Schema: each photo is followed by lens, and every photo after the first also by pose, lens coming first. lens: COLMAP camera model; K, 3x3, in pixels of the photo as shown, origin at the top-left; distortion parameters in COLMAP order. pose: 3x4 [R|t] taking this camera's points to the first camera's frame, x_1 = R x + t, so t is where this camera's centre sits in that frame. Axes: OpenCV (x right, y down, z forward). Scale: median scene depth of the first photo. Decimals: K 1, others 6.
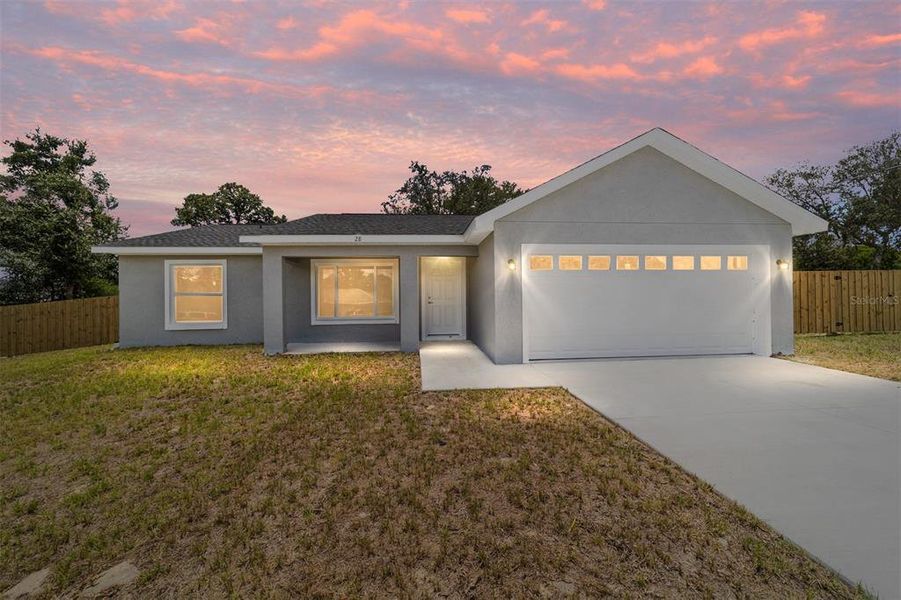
lens RADIAL K [[342.2, 0, 446.8], [0, 342.2, 295.1], [0, 0, 1]] dist [-0.029162, 0.011272]
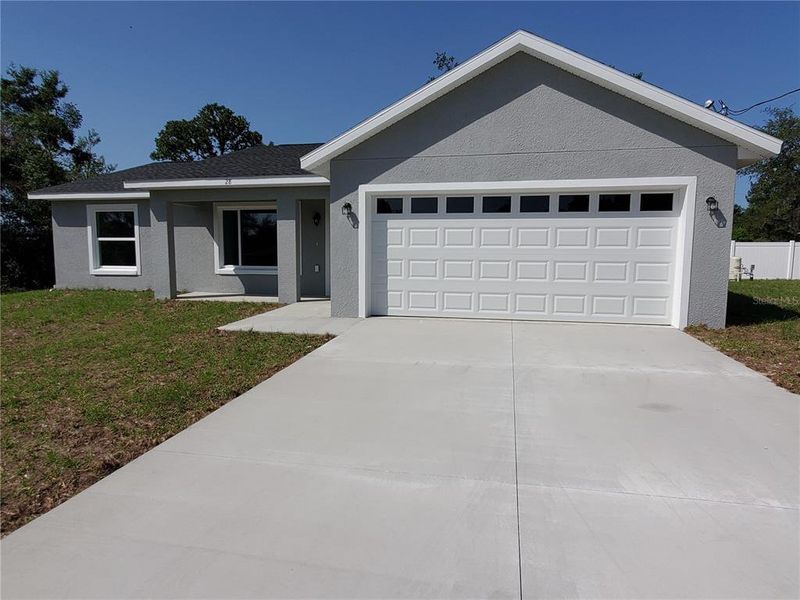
lens RADIAL K [[496.8, 0, 400.0], [0, 496.8, 300.0], [0, 0, 1]] dist [0.003537, 0.002809]
pose [[0.955977, 0.043725, -0.290165, 0.244628], [-0.012058, 0.993854, 0.110039, 0.001591], [0.293194, -0.101696, 0.950629, -0.082977]]
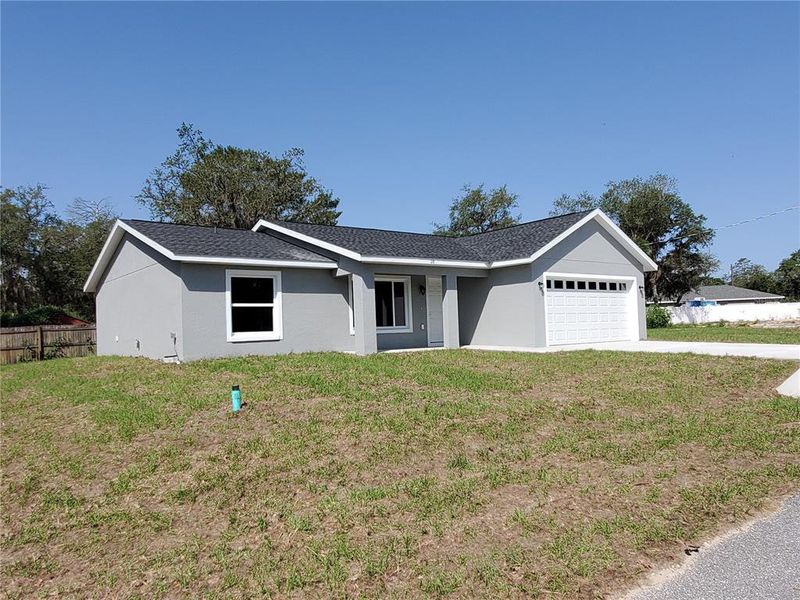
lens RADIAL K [[586.4, 0, 394.0], [0, 586.4, 310.0], [0, 0, 1]] dist [-0.000131, 0.004125]
pose [[0.841179, 0.001787, 0.540753, -0.638490], [0.016966, 0.999415, -0.029694, 0.033596], [-0.540490, 0.034152, 0.840657, -0.320378]]
